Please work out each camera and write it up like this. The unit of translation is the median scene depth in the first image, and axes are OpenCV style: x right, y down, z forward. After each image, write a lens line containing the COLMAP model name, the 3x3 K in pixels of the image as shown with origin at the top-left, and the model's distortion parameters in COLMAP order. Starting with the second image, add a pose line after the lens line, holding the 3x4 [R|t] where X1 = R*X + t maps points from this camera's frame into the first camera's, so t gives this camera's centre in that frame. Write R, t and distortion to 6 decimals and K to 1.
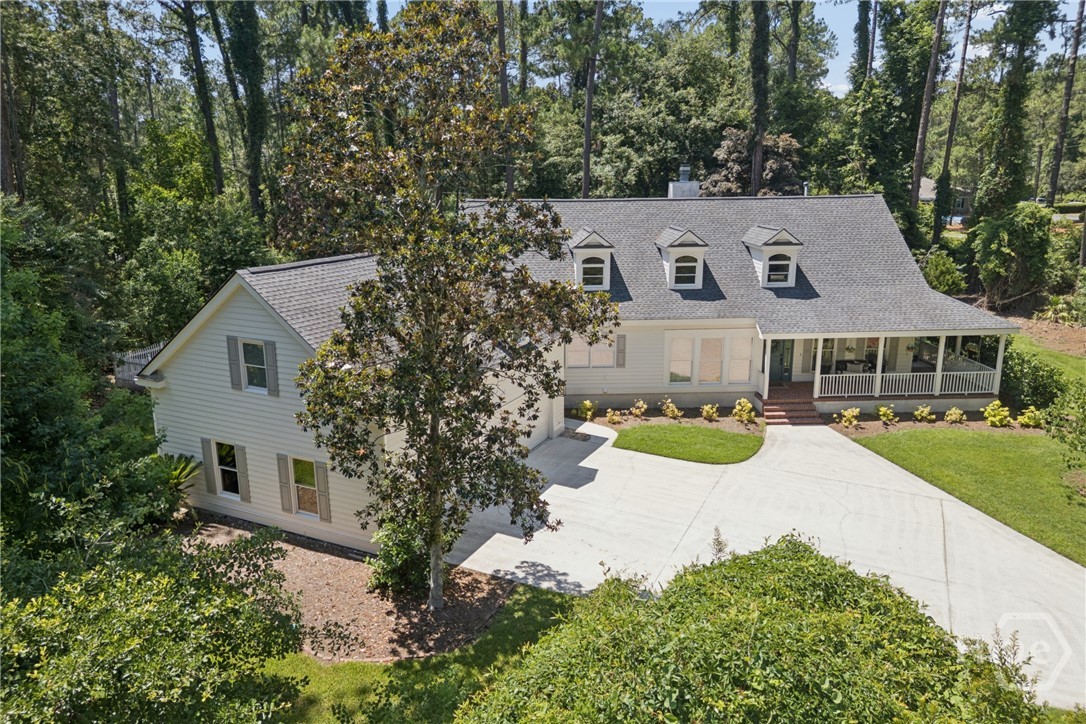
lens RADIAL K [[759.8, 0, 543.0], [0, 759.8, 362.0], [0, 0, 1]] dist [0.005851, 0.000180]
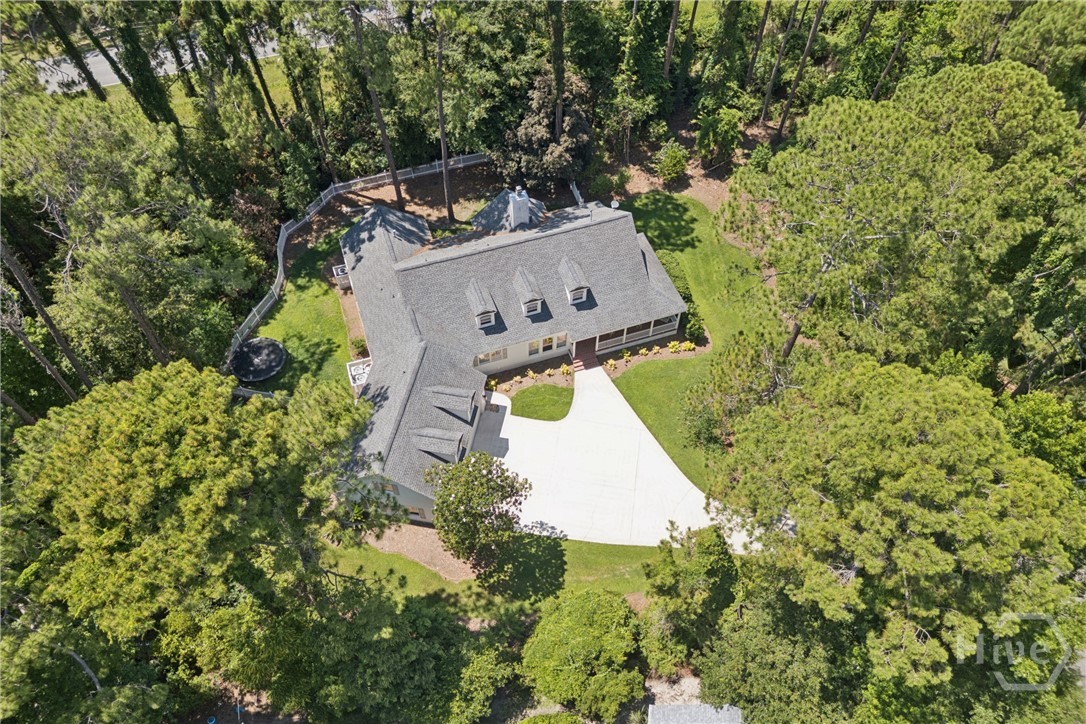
lens RADIAL K [[759.8, 0, 543.0], [0, 759.8, 362.0], [0, 0, 1]] dist [0.005851, 0.000180]
pose [[0.960515, -0.222985, 0.166399, -0.141825], [0.059951, 0.749890, 0.658840, -1.344104], [-0.271692, -0.622850, 0.733649, -0.528892]]
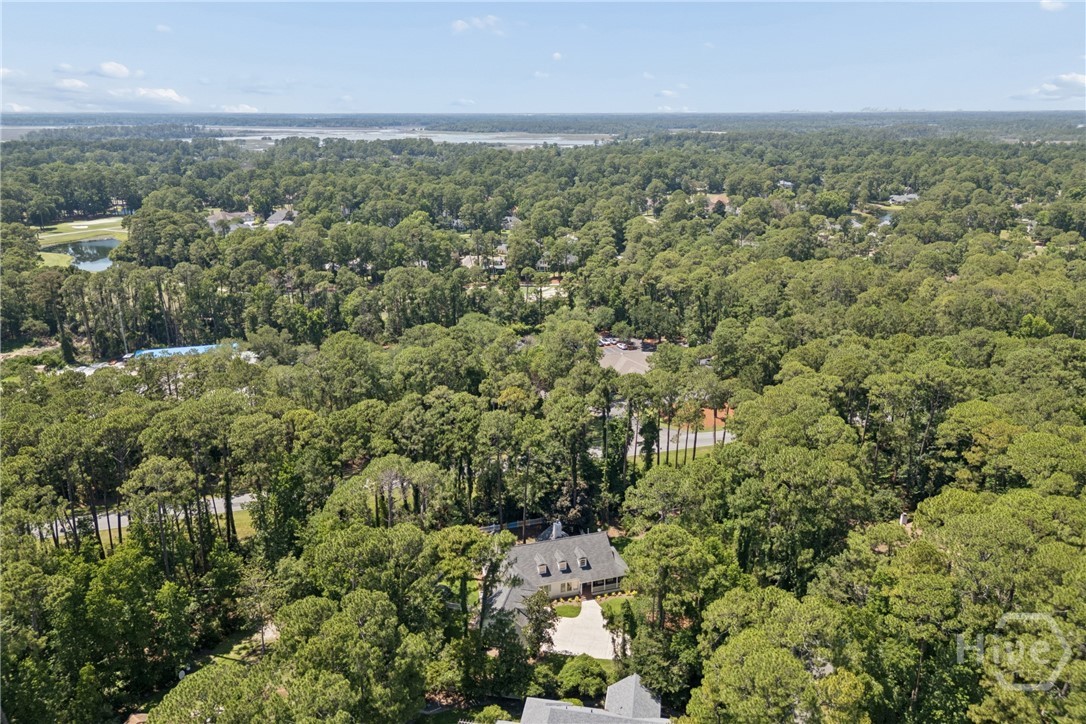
lens RADIAL K [[759.8, 0, 543.0], [0, 759.8, 362.0], [0, 0, 1]] dist [0.005851, 0.000180]
pose [[0.970497, -0.077892, 0.228186, -0.877577], [0.060686, 0.994826, 0.081481, -1.752002], [-0.233352, -0.065229, 0.970202, -3.337911]]
